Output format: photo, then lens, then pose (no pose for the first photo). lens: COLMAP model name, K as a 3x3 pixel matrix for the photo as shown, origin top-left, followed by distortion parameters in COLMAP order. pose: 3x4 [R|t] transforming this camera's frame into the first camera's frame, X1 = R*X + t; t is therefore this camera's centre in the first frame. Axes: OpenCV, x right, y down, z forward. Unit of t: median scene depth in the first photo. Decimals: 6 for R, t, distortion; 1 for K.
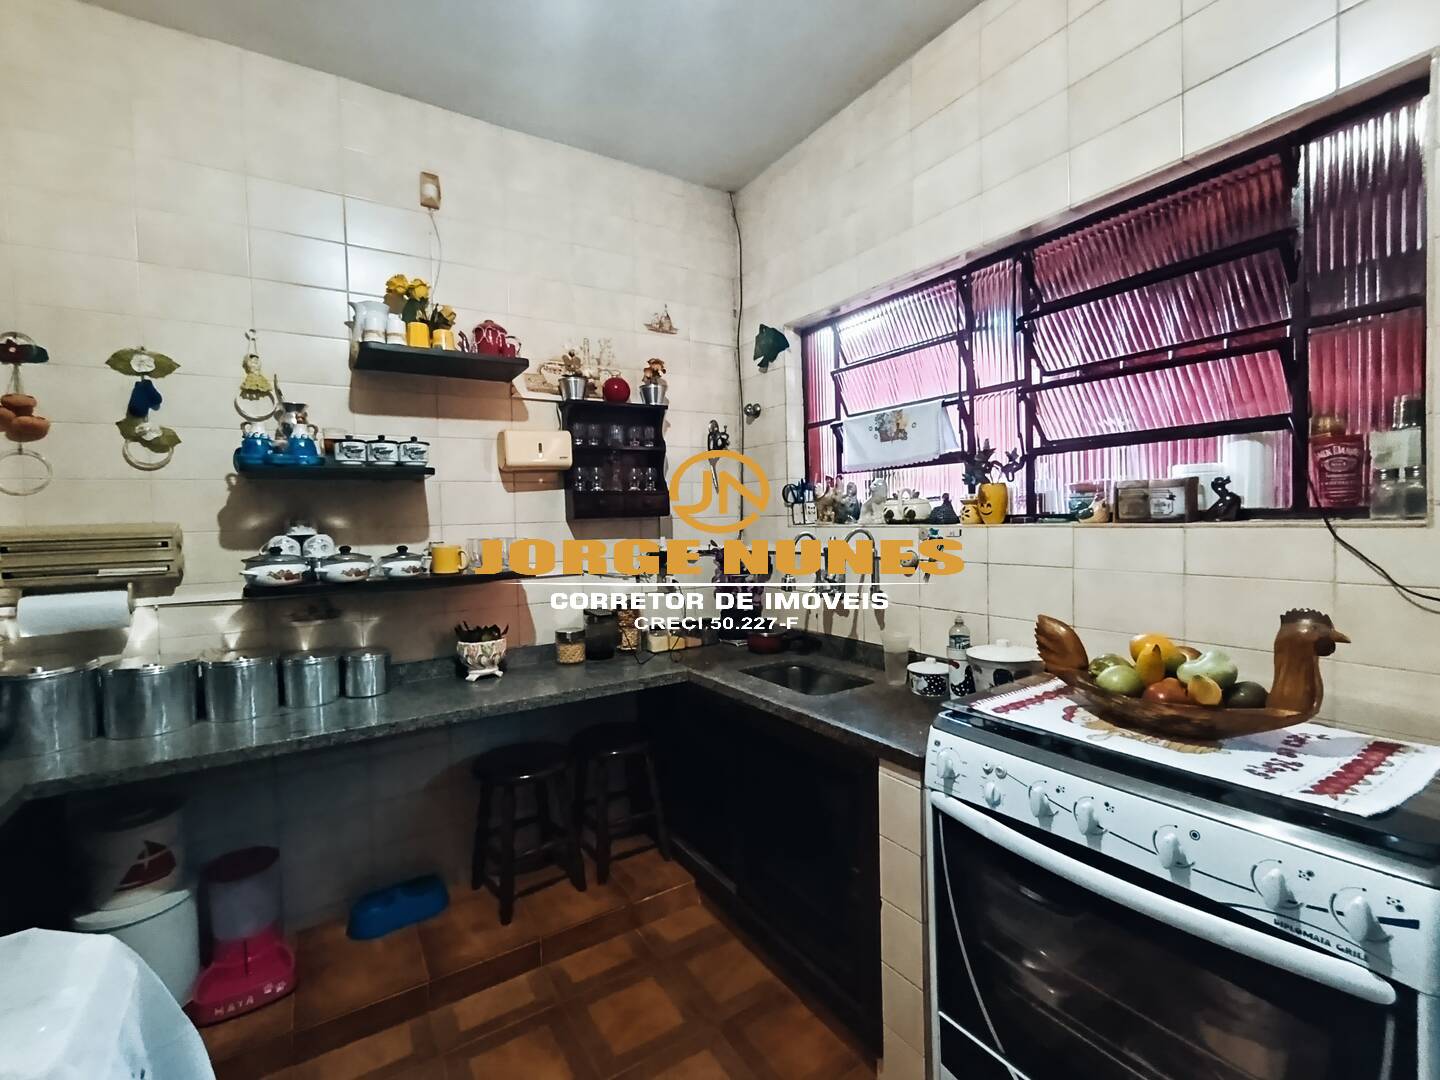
lens RADIAL K [[649.7, 0, 723.0], [0, 649.7, 540.1], [0, 0, 1]] dist [0.003081, 0.001446]
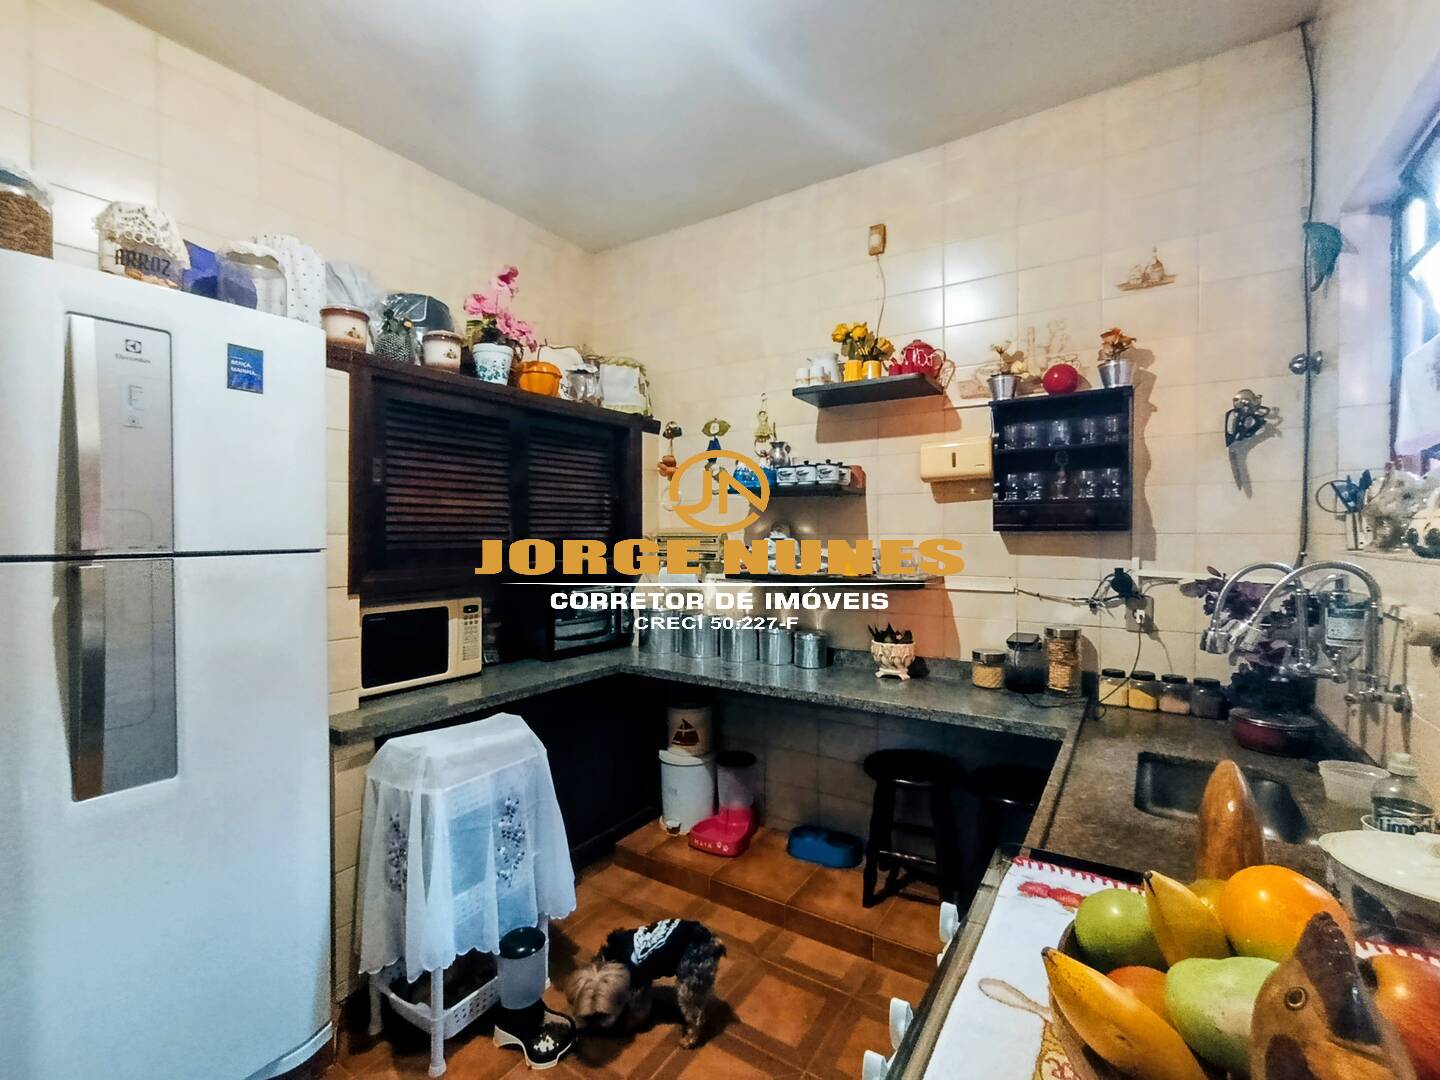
lens RADIAL K [[649.7, 0, 723.6], [0, 649.7, 537.6], [0, 0, 1]] dist [0.003081, 0.001446]
pose [[0.415298, 0.035397, -0.908996, 0.585980], [-0.041648, 0.998935, 0.019872, -0.033941], [0.908731, 0.029605, 0.416330, 0.358010]]
